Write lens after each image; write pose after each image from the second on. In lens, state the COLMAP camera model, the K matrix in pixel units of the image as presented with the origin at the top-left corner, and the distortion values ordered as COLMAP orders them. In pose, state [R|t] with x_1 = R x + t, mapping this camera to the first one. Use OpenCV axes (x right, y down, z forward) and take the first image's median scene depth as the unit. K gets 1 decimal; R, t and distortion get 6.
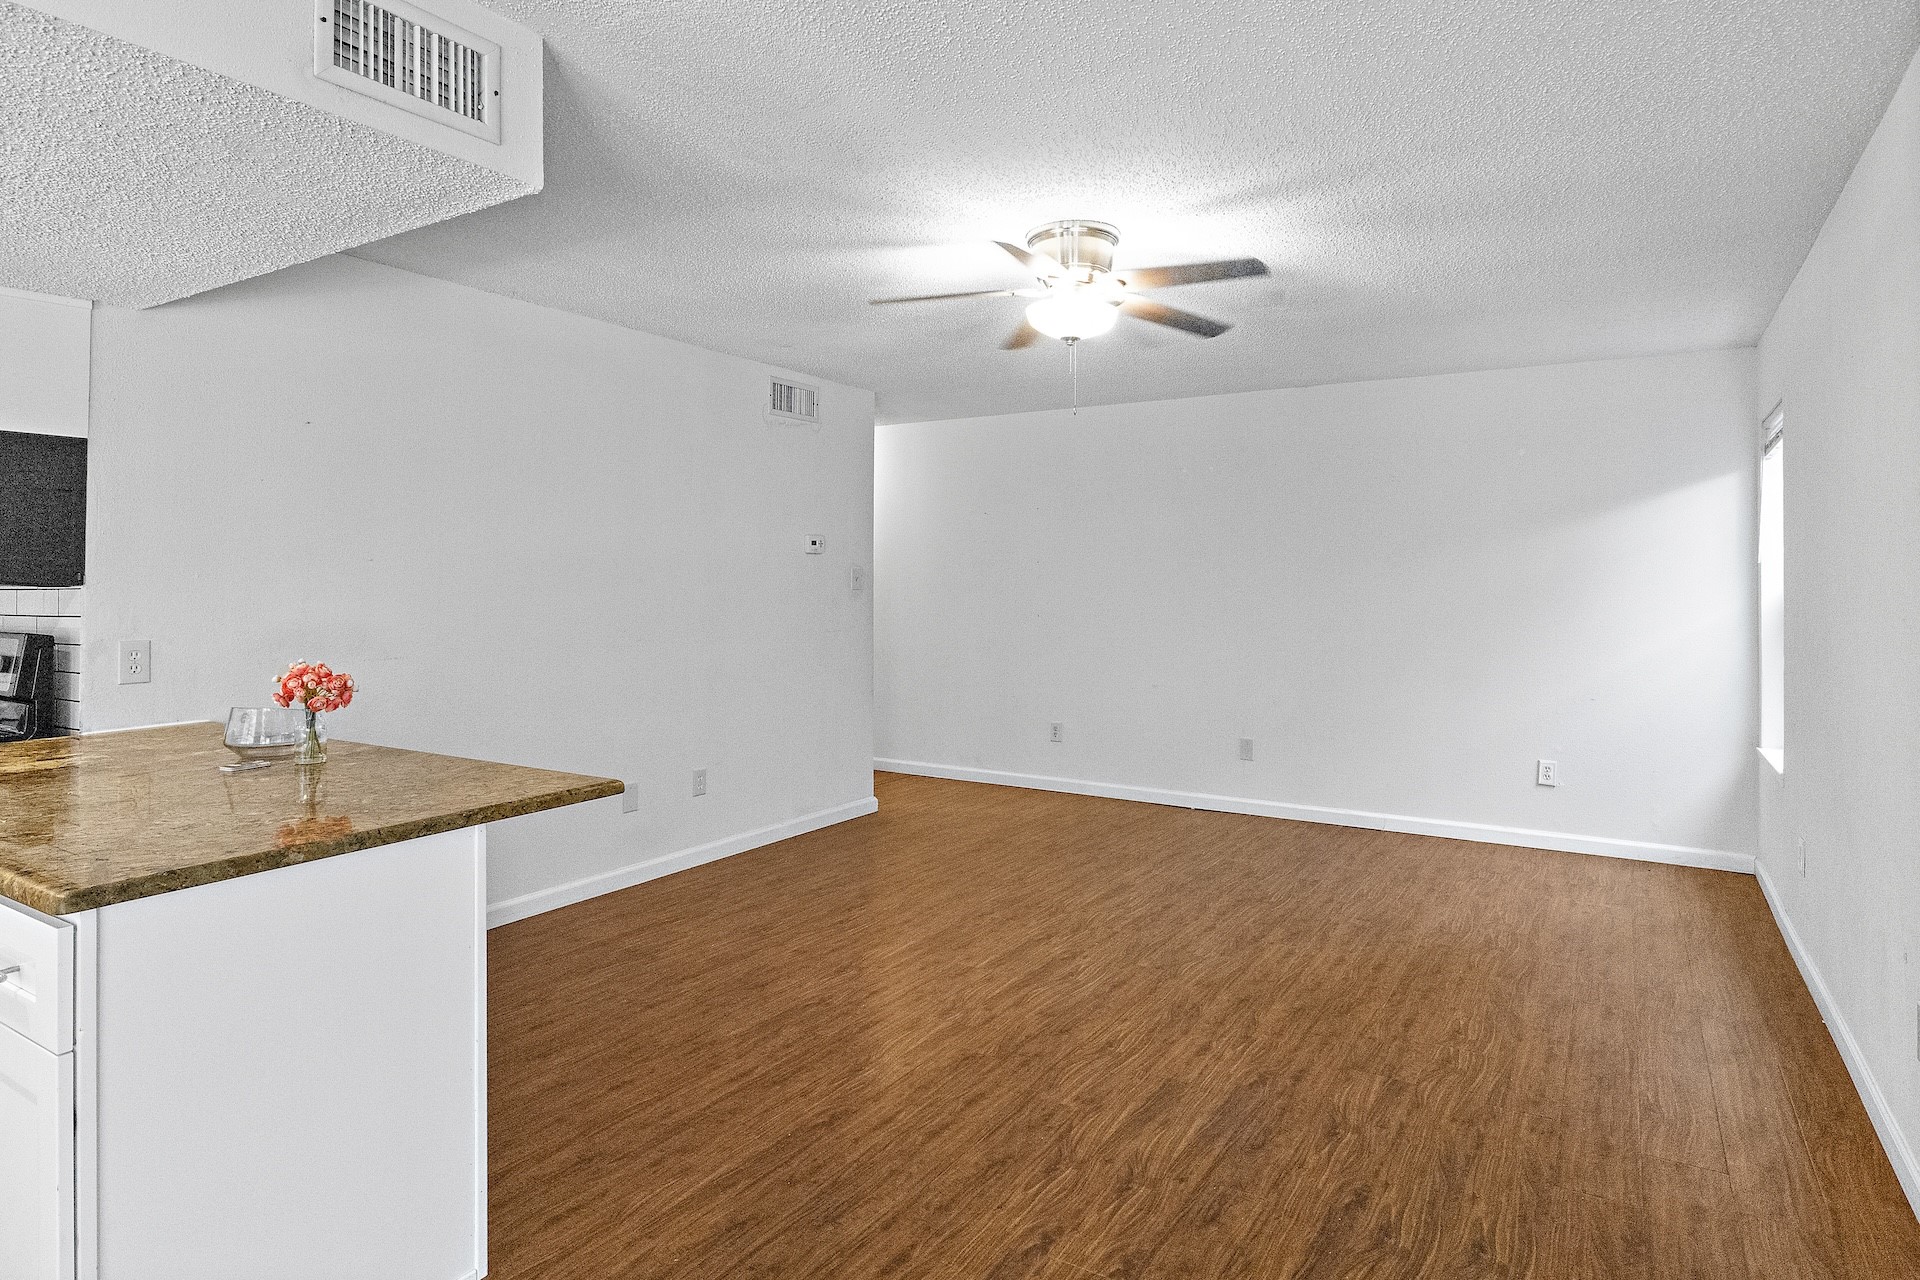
lens RADIAL K [[1088.0, 0, 965.2], [0, 1088.0, 585.4], [0, 0, 1]] dist [-0.003944, 0.003525]
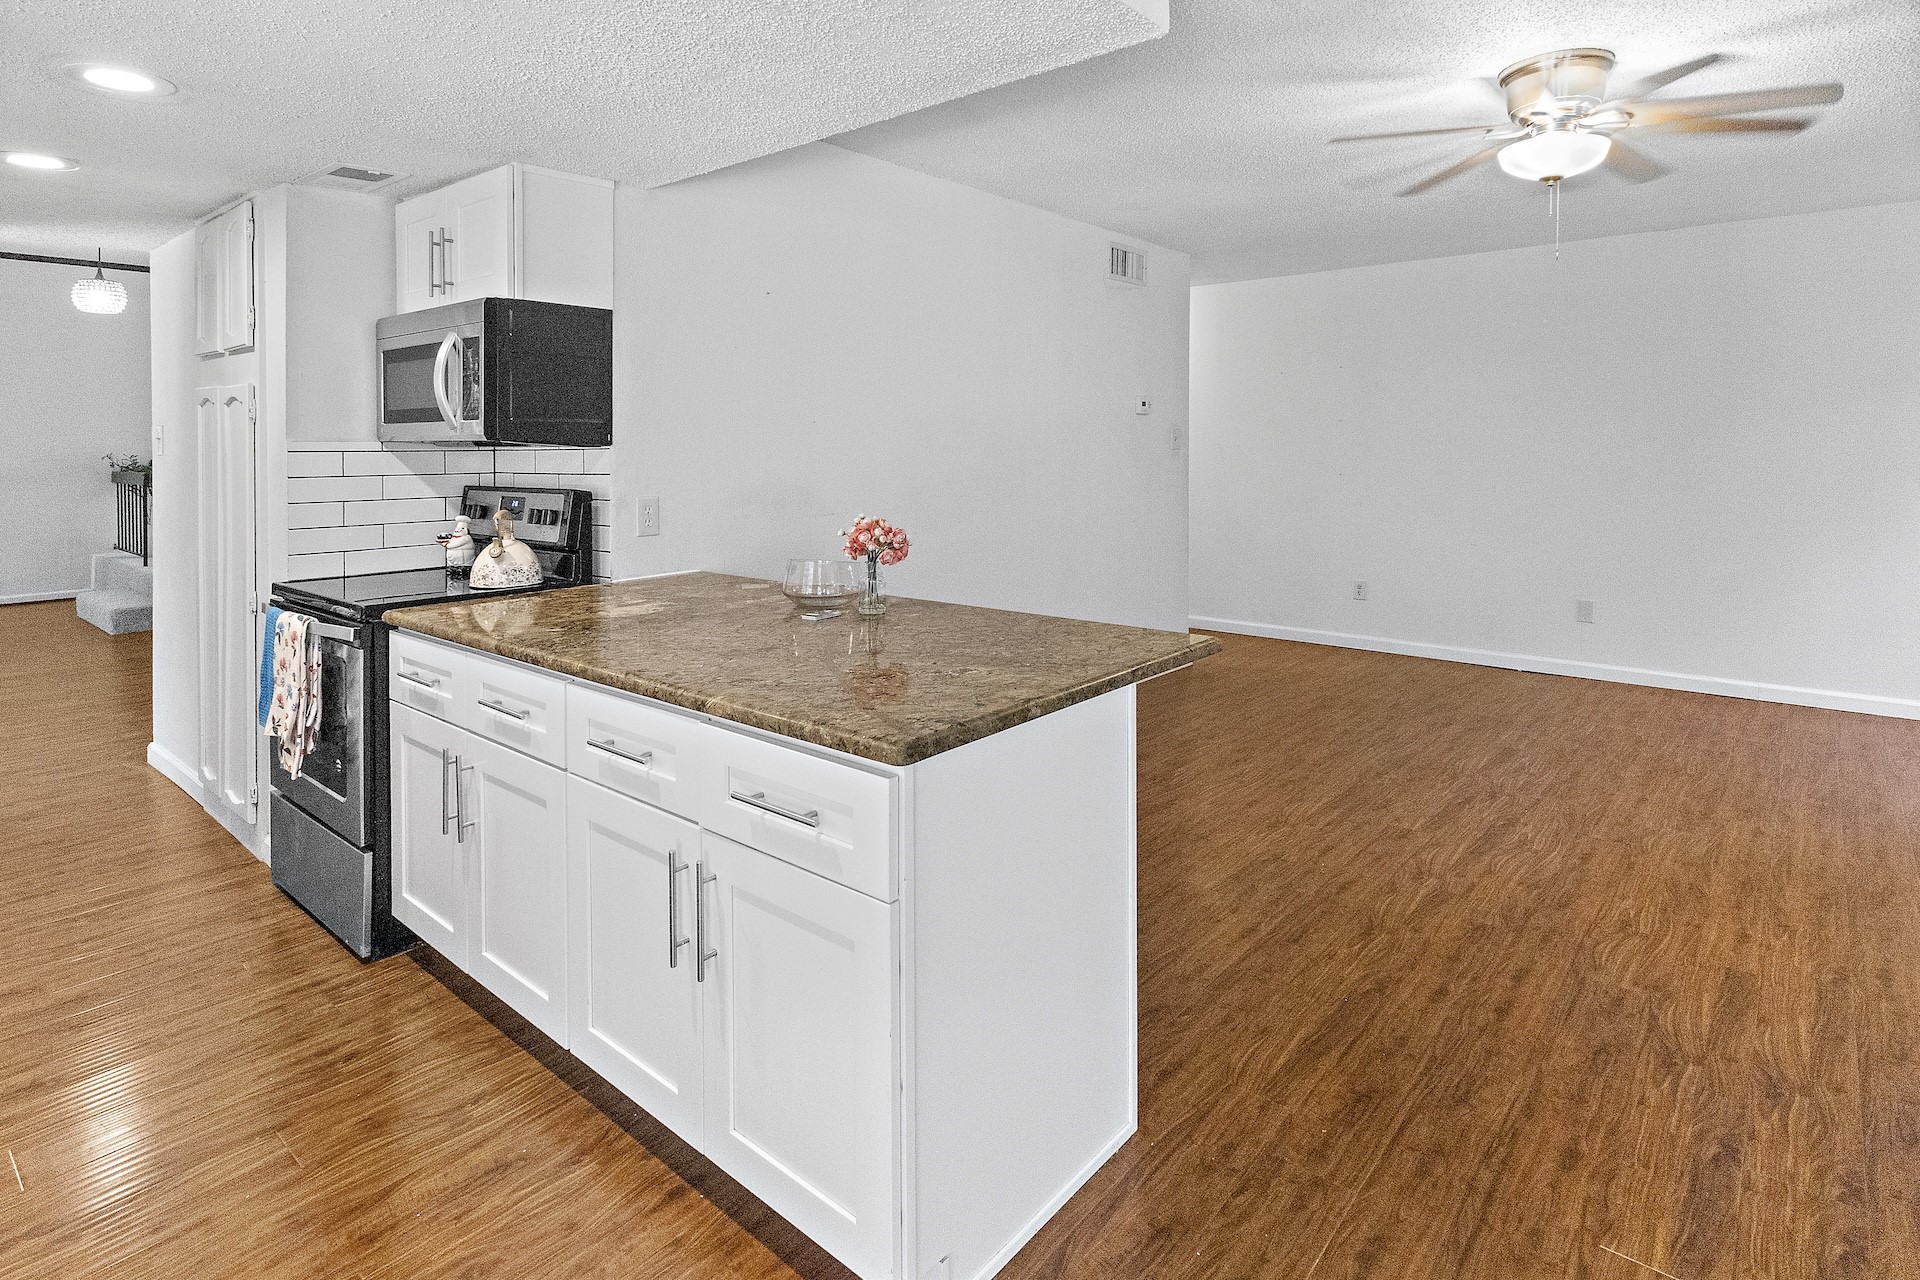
lens RADIAL K [[989.2, 0, 895.1], [0, 989.2, 484.9], [0, 0, 1]] dist [0.020053, -0.007471]
pose [[0.988389, -0.000637, -0.151944, -0.383648], [0.005934, 0.999390, 0.034409, 0.006361], [0.151830, -0.034911, 0.987790, 0.058216]]
